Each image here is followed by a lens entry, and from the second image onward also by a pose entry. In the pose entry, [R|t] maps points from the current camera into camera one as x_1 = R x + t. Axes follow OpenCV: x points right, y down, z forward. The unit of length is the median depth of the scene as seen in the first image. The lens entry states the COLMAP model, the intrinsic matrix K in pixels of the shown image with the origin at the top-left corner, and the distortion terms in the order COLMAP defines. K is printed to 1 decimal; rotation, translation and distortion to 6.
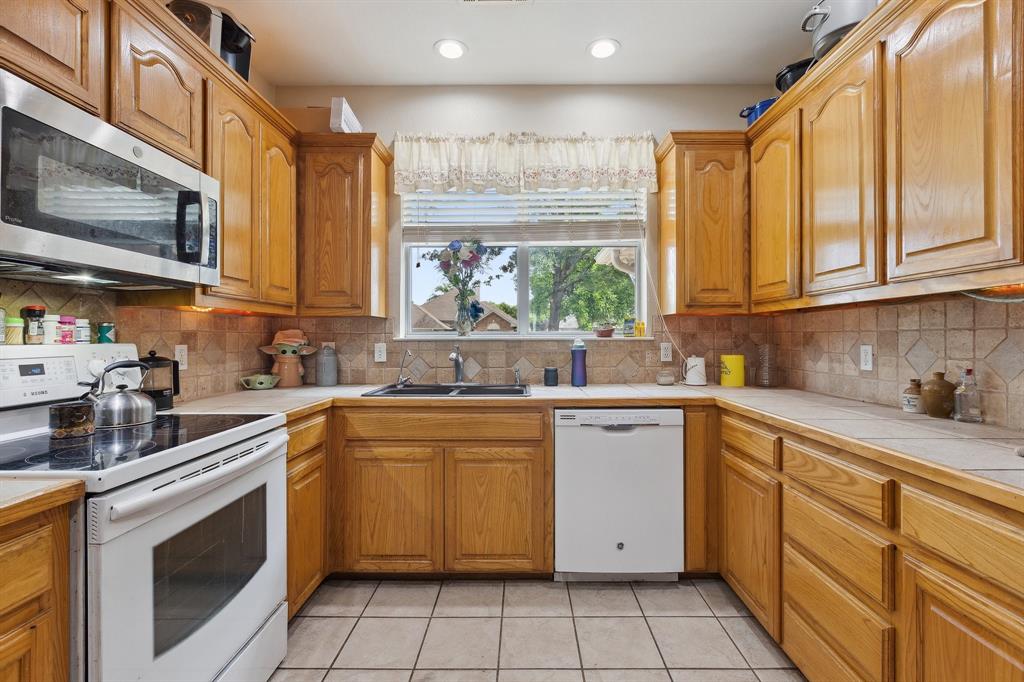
lens RADIAL K [[468.7, 0, 523.2], [0, 468.7, 335.7], [0, 0, 1]] dist [-0.000834, 0.000222]
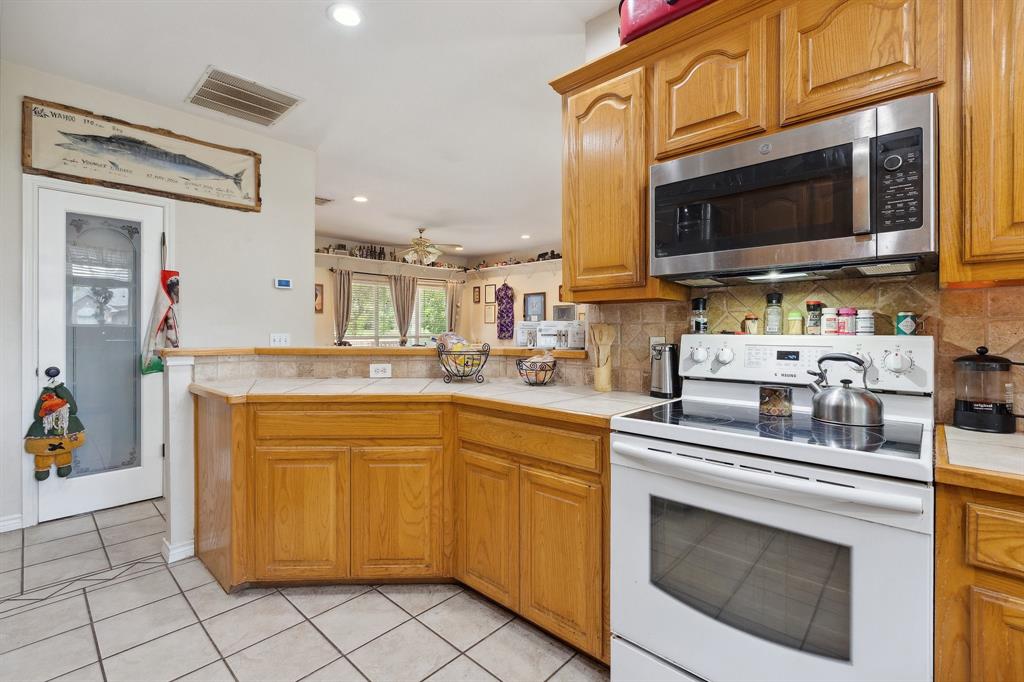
lens RADIAL K [[462.1, 0, 507.9], [0, 462.1, 335.2], [0, 0, 1]] dist [-0.000292, -0.000113]
pose [[-0.688319, 0.005999, -0.725384, 0.182931], [0.000902, 0.999972, 0.007415, 0.006642], [0.725408, 0.004450, -0.688305, 0.775332]]
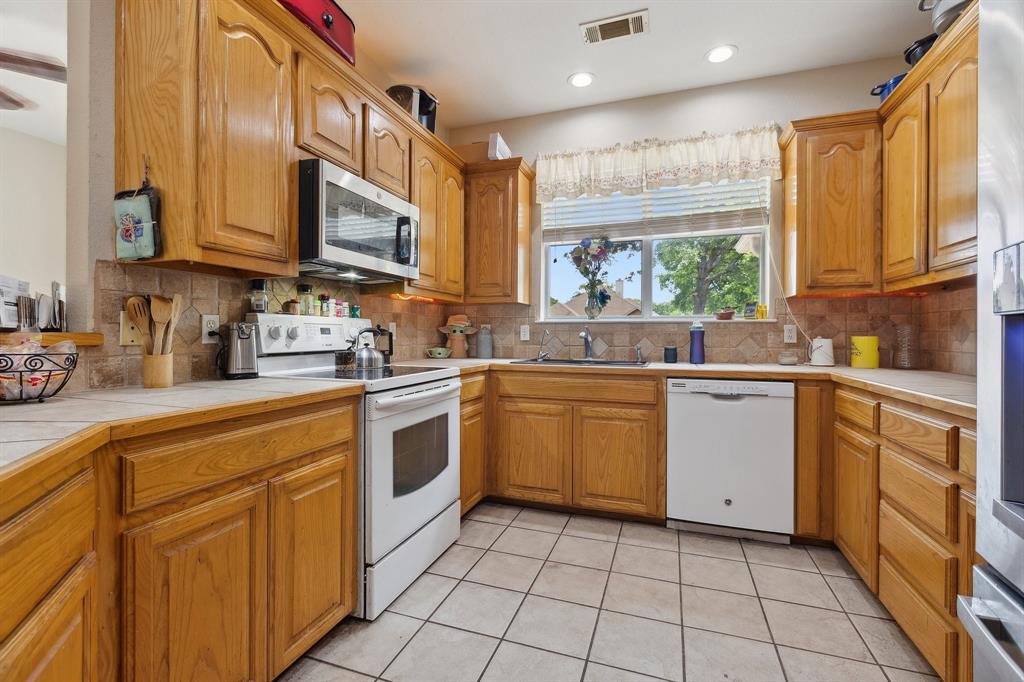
lens RADIAL K [[462.1, 0, 507.9], [0, 462.1, 335.2], [0, 0, 1]] dist [-0.000292, -0.000113]
pose [[0.943393, 0.005898, -0.331623, 0.073764], [-0.004333, 0.999976, 0.005457, 0.045854], [0.331647, -0.003711, 0.943396, -0.211322]]
